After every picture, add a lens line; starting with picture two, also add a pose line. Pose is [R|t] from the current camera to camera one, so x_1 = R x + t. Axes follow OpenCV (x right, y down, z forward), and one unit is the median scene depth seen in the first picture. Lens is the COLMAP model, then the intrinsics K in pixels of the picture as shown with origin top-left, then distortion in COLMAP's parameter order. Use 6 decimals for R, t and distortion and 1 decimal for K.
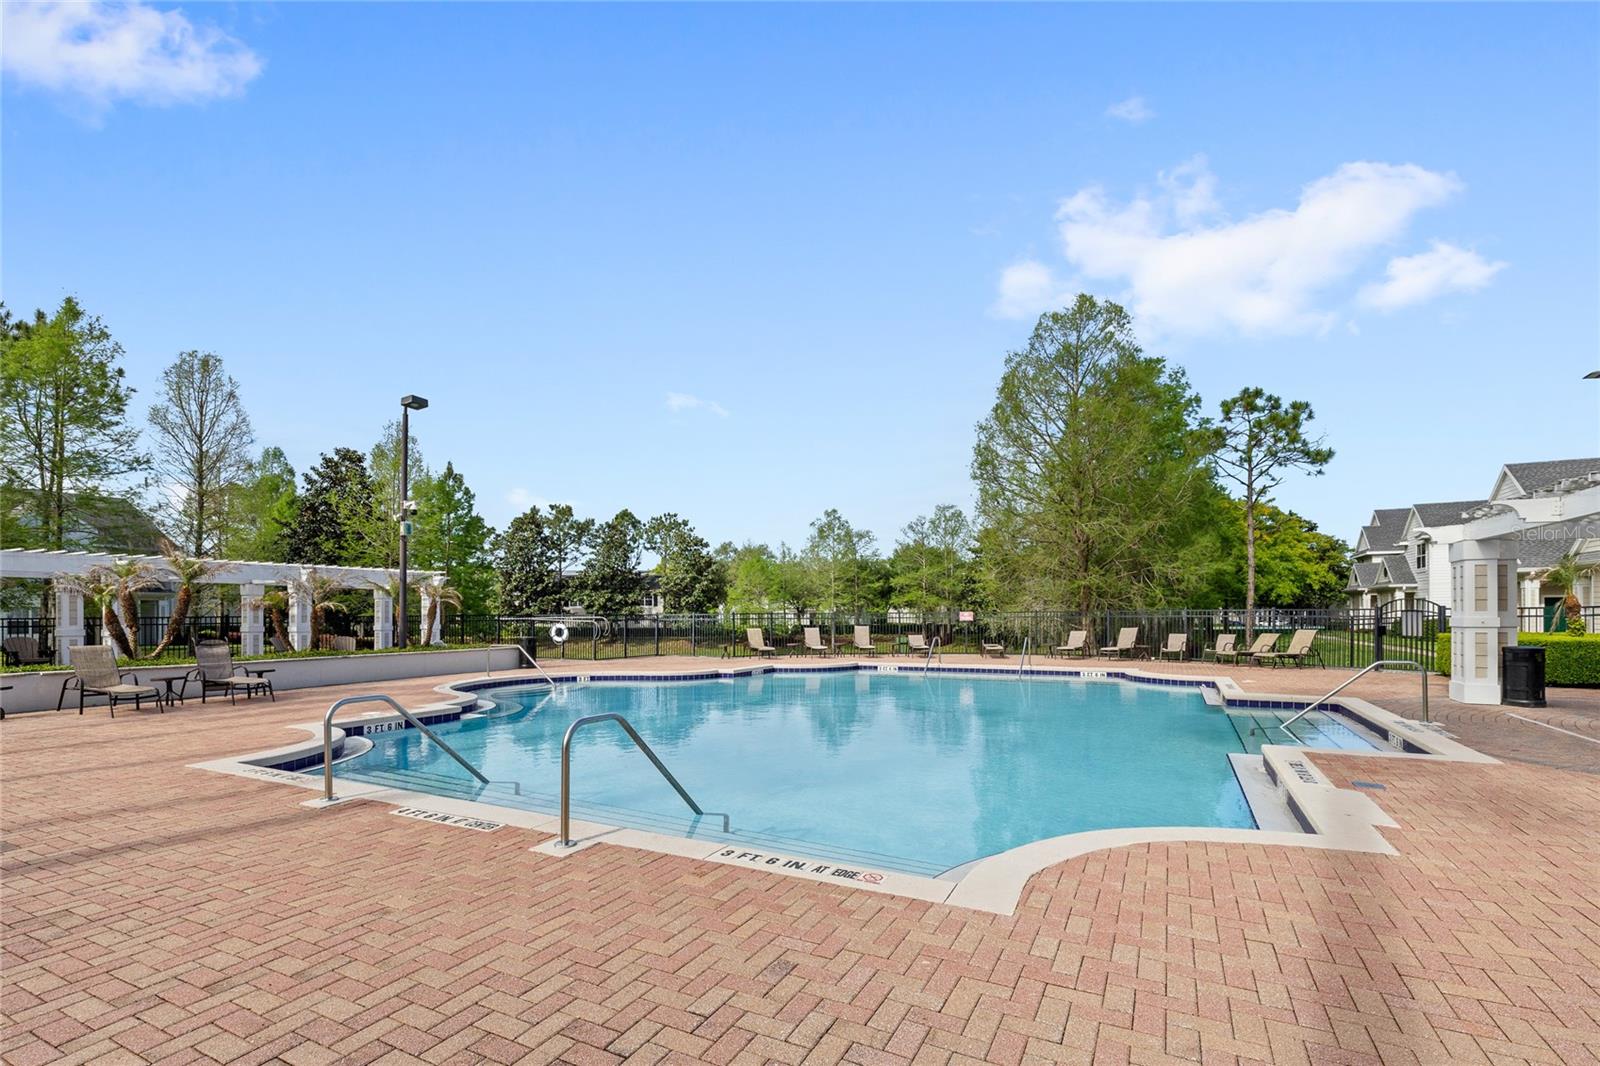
lens RADIAL K [[724.2, 0, 798.7], [0, 724.2, 592.1], [0, 0, 1]] dist [0.000574, -0.000123]
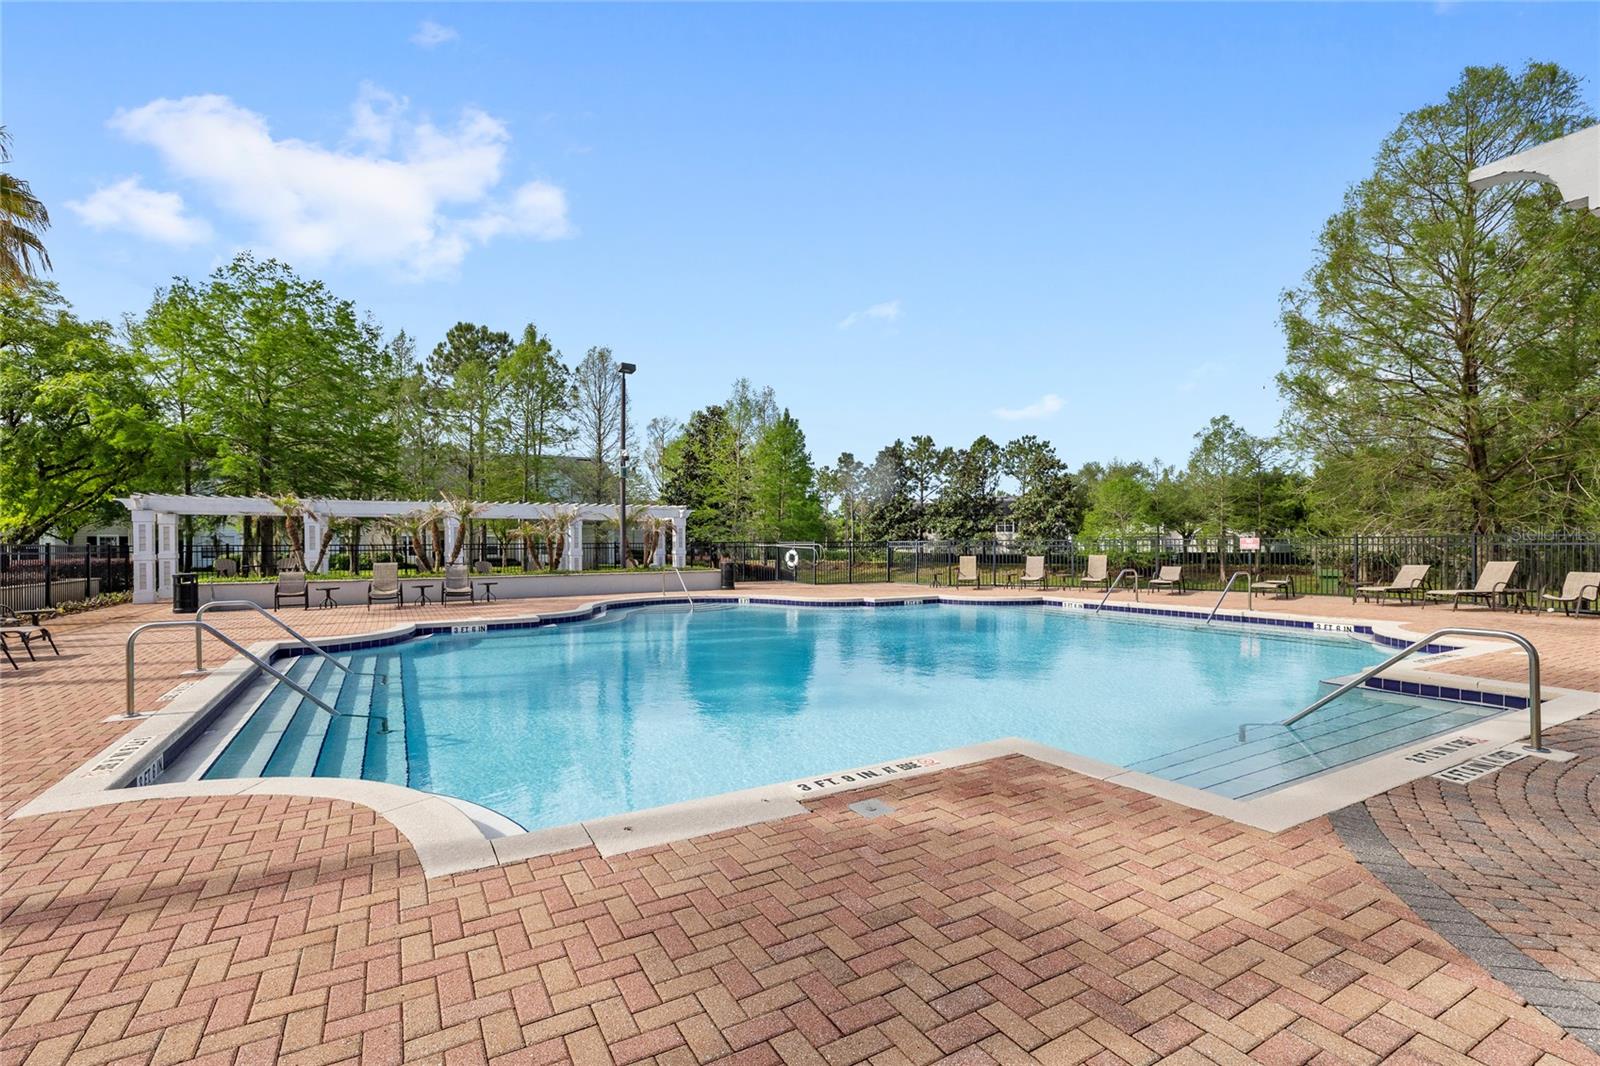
lens RADIAL K [[715.5, 0, 800.0], [0, 715.5, 533.0], [0, 0, 1]] dist [-0.012815, -0.000036]
pose [[0.838236, -0.007683, -0.545254, 0.094087], [0.018955, 0.999707, 0.015052, 0.000633], [0.544978, -0.022953, 0.838136, 0.036790]]
